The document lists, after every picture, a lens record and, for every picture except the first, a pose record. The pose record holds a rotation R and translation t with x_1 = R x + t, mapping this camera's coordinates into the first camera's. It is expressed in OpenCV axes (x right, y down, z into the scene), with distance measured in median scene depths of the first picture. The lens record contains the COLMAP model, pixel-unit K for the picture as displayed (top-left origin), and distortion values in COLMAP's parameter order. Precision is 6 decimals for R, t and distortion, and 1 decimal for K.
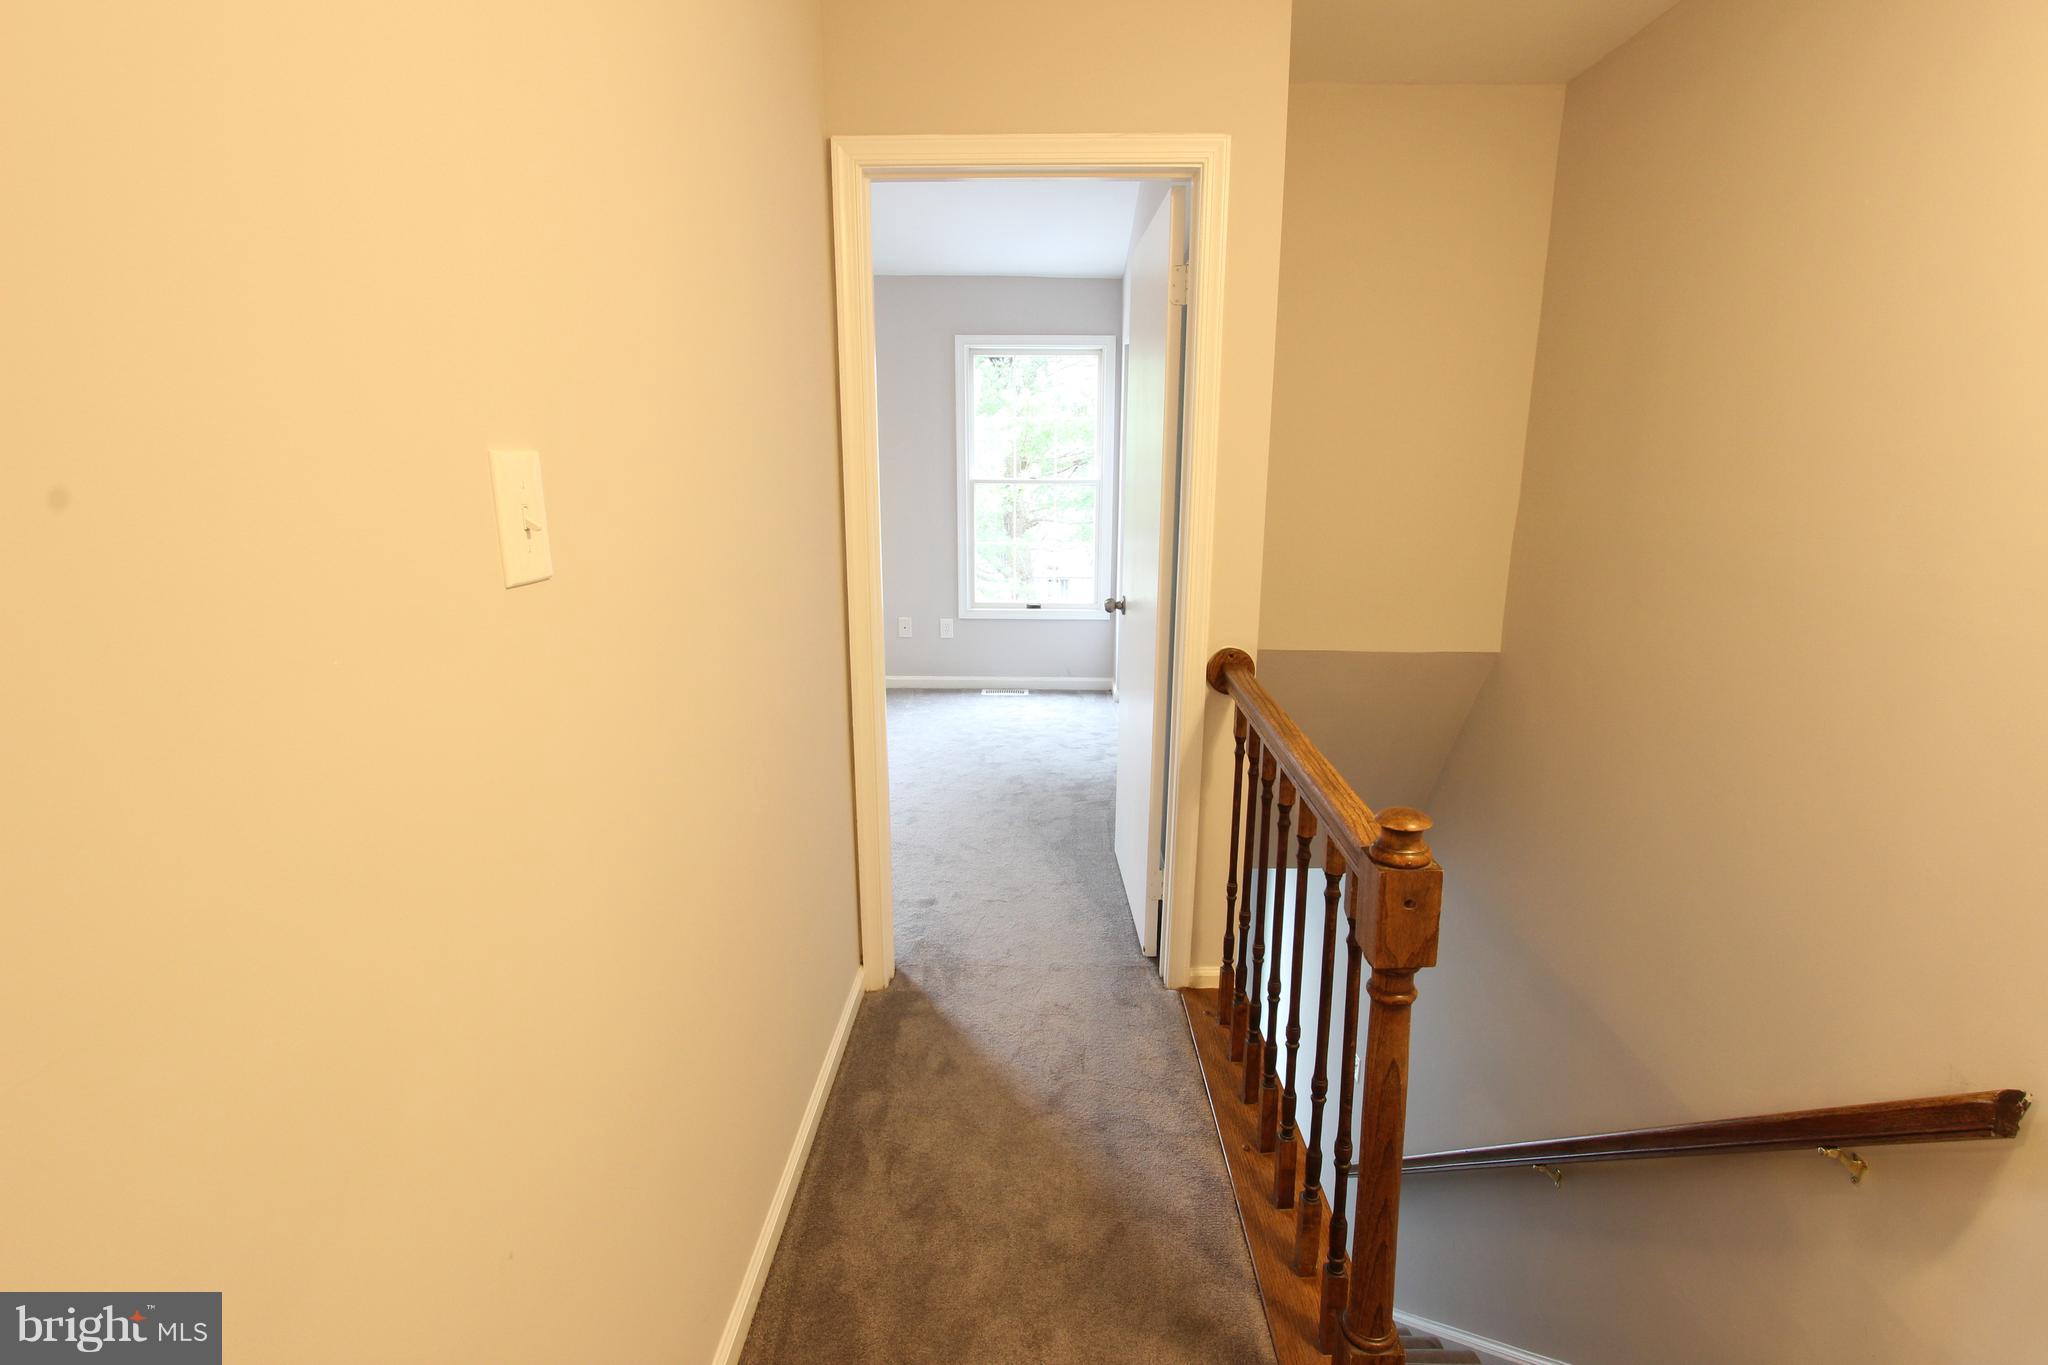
lens RADIAL K [[967.1, 0, 1024.0], [0, 967.1, 682.5], [0, 0, 1]] dist [-0.010619, -0.000067]
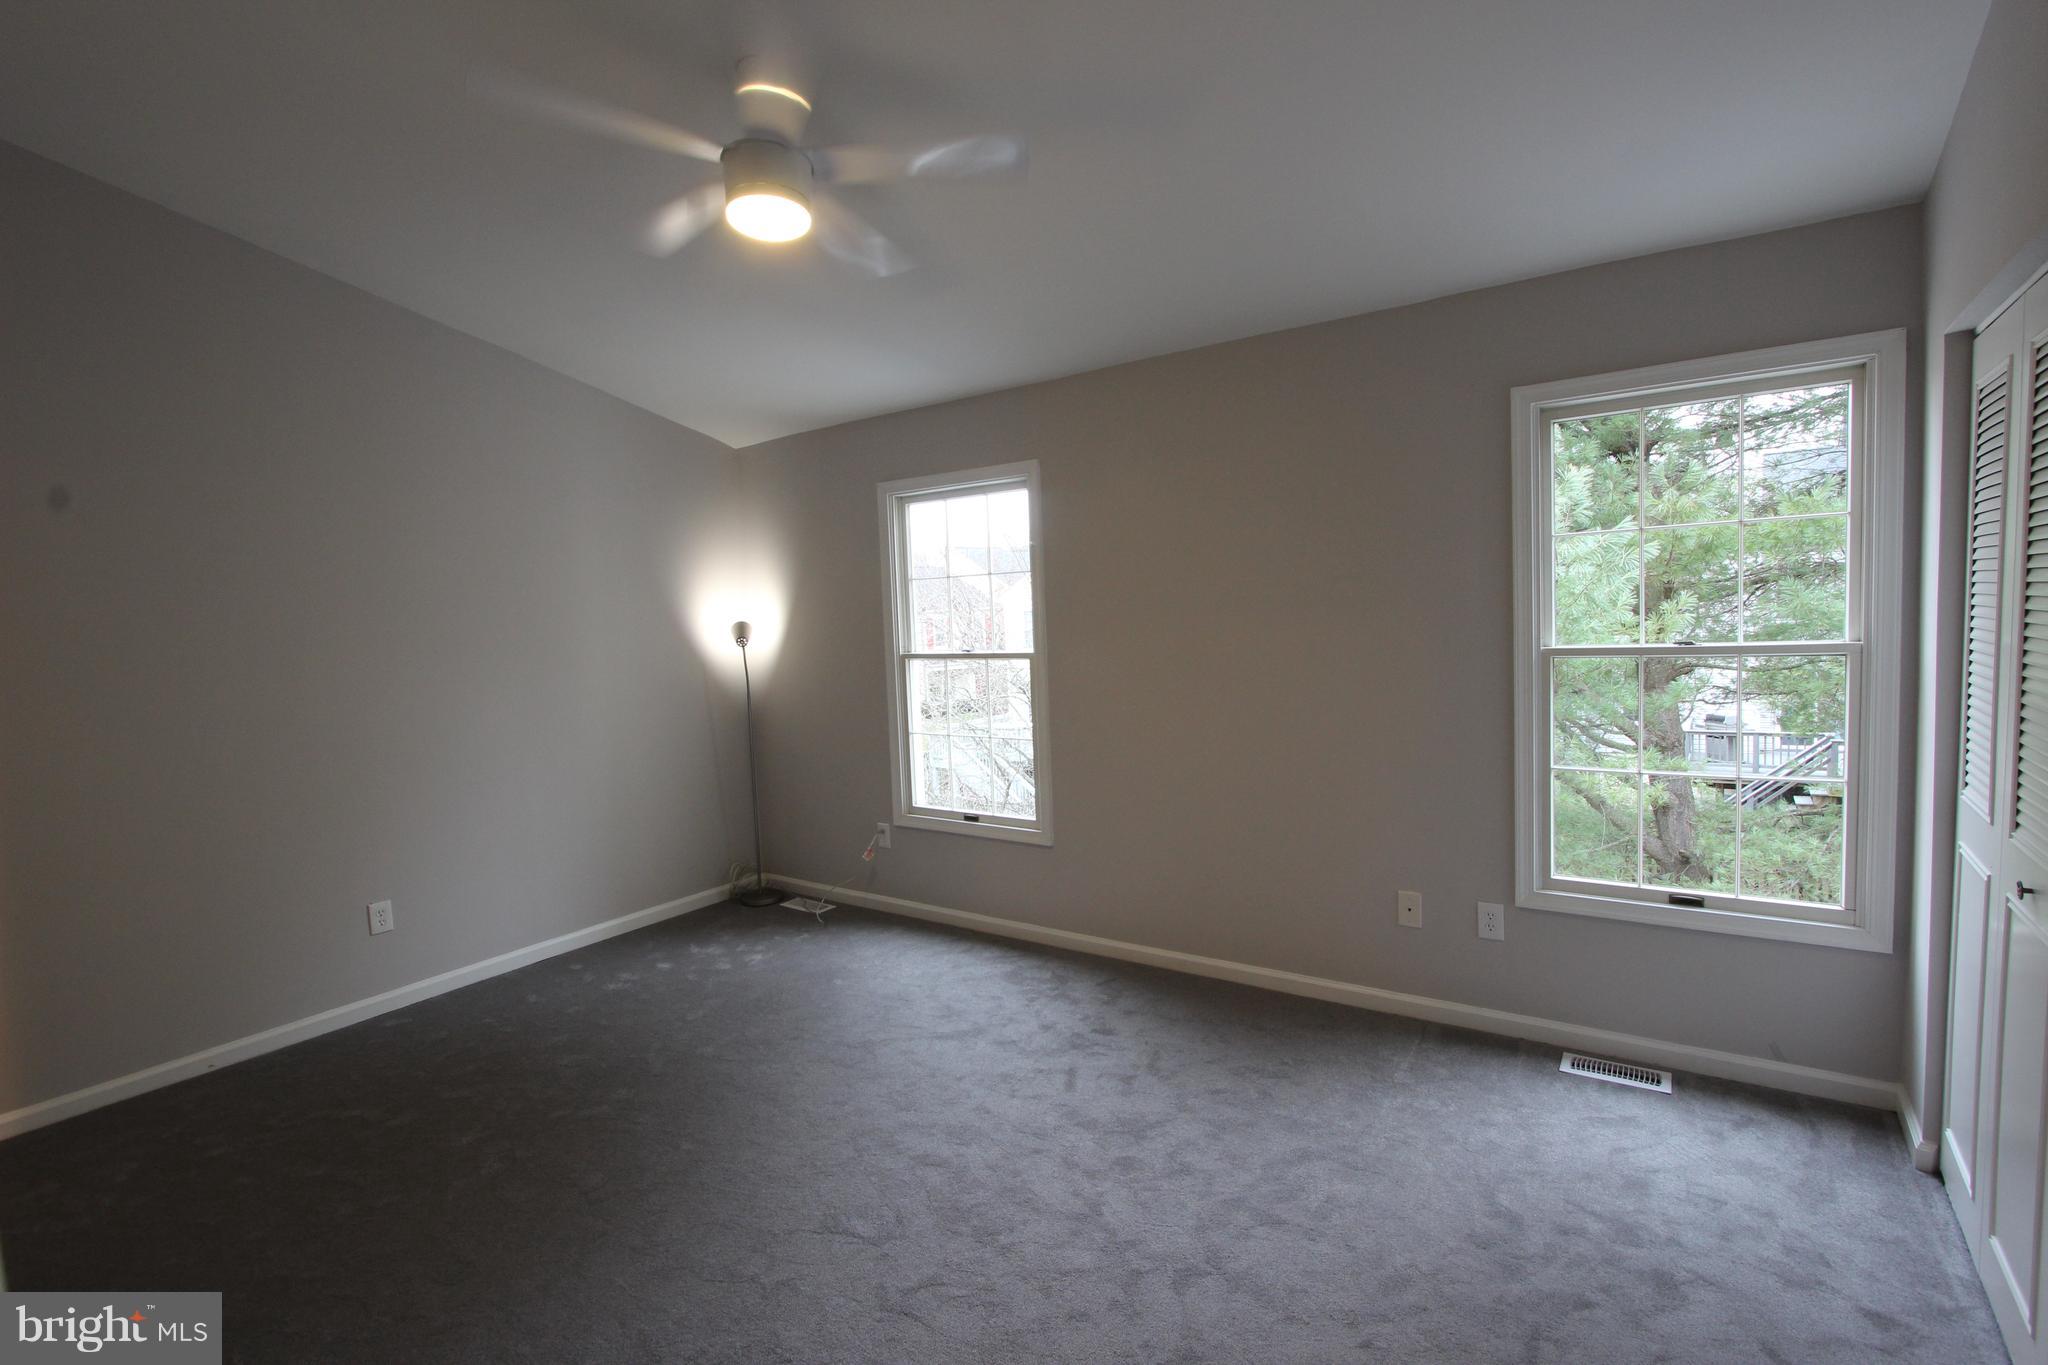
lens RADIAL K [[967.1, 0, 1024.0], [0, 967.1, 682.5], [0, 0, 1]] dist [-0.010619, -0.000067]
pose [[0.830544, 0.001226, -0.556952, 0.002901], [-0.075685, 0.990970, -0.110683, -0.108867], [0.551787, 0.134080, 0.823136, 0.399520]]
